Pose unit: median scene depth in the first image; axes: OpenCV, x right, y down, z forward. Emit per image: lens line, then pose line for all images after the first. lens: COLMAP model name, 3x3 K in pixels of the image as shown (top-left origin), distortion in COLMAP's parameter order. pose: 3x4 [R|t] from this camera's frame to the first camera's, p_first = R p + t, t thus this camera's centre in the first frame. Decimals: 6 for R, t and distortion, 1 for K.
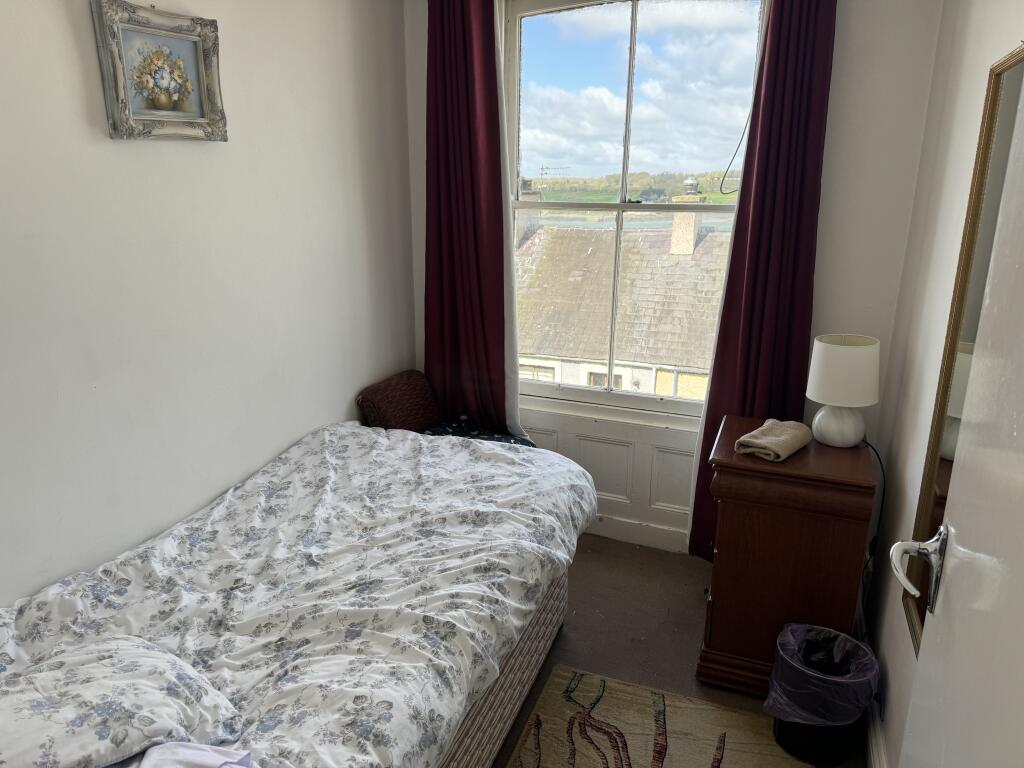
lens RADIAL K [[713.3, 0, 517.0], [0, 713.3, 384.6], [0, 0, 1]] dist [0.036727, -0.000371]
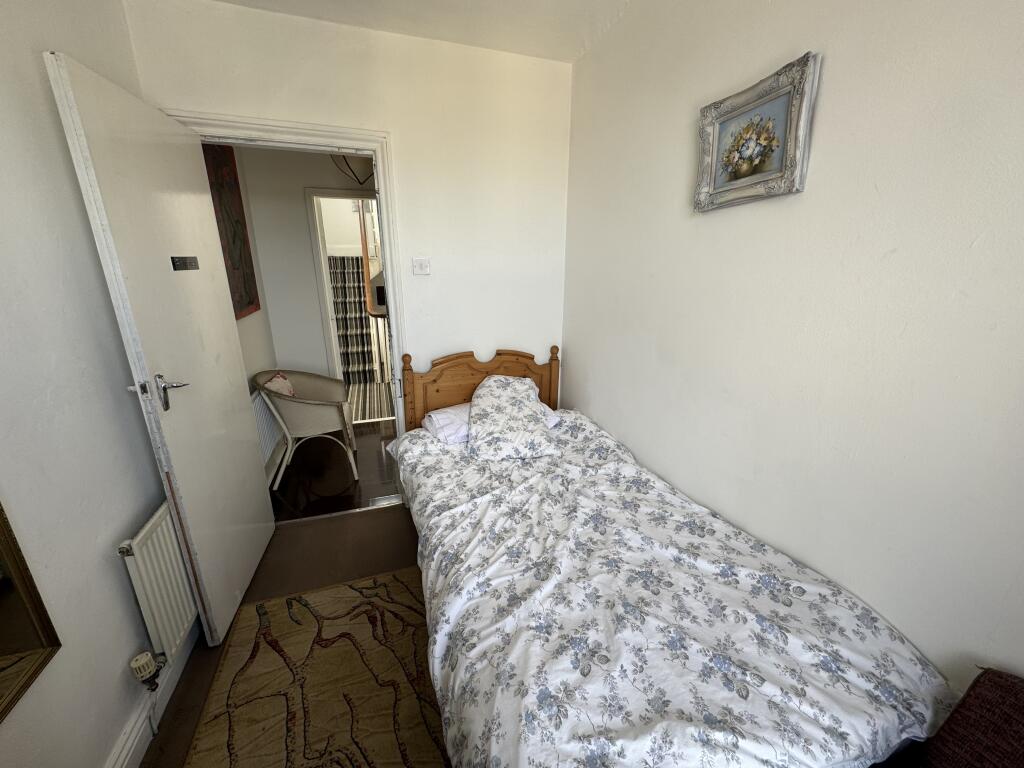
lens RADIAL K [[405.2, 0, 513.1], [0, 405.2, 387.4], [0, 0, 1]] dist [0.000066, -0.000021]
pose [[-0.772370, 0.173857, -0.610916, 0.067357], [-0.188627, 0.855638, 0.481978, -0.089313], [0.606518, 0.487501, -0.628076, 0.359335]]
